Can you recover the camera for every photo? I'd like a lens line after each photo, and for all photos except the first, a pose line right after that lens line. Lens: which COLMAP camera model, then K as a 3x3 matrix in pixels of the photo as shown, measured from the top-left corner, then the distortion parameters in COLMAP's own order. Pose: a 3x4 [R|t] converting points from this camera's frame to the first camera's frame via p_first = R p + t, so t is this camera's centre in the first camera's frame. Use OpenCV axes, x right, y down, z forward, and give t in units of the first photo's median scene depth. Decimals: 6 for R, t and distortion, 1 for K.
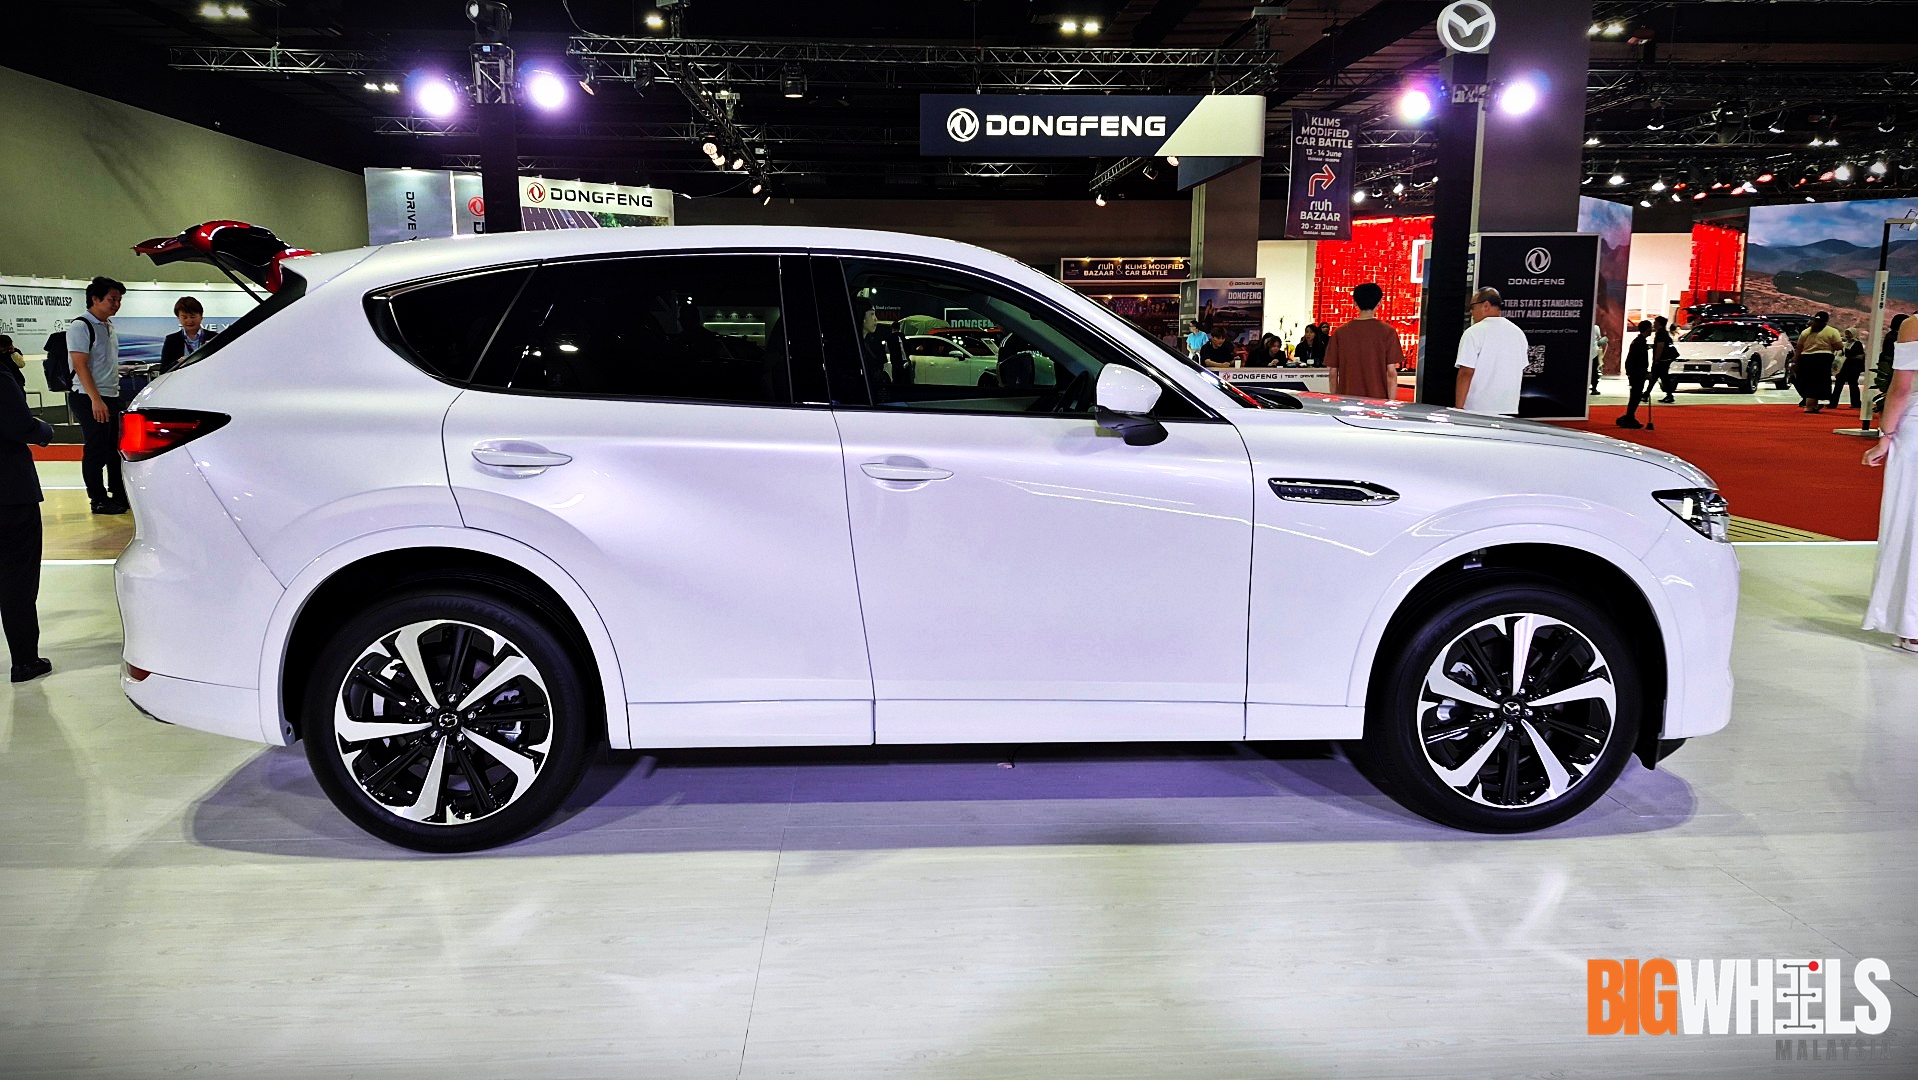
lens RADIAL K [[1390.5, 0, 959.0], [0, 1390.5, 540.0], [0, 0, 1]] dist [0.006338, -0.001128]
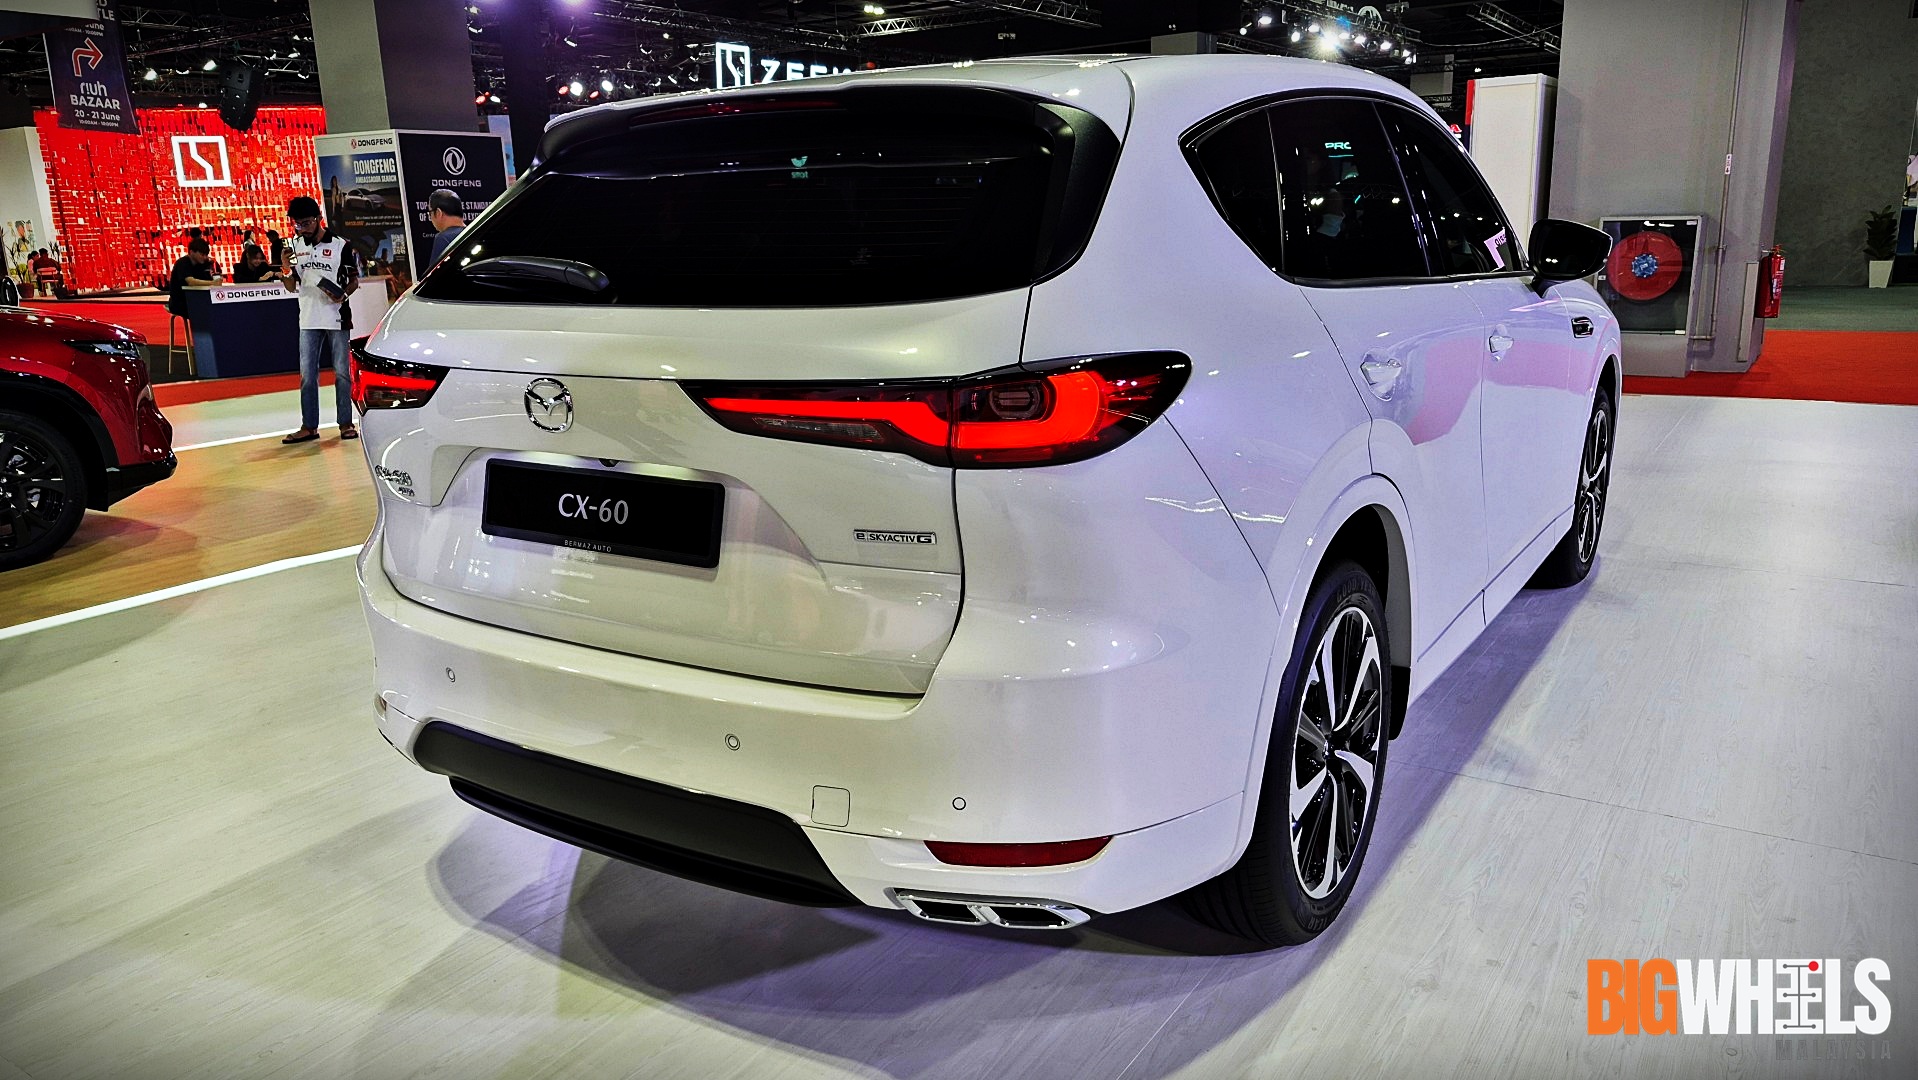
lens RADIAL K [[1362.3, 0, 918.9], [0, 1362.3, 568.4], [0, 0, 1]] dist [0.034620, -0.000603]
pose [[0.590663, -0.217832, 0.776960, -0.222265], [0.152167, 0.975666, 0.157861, -0.022970], [-0.792441, 0.024985, 0.609437, 0.159088]]
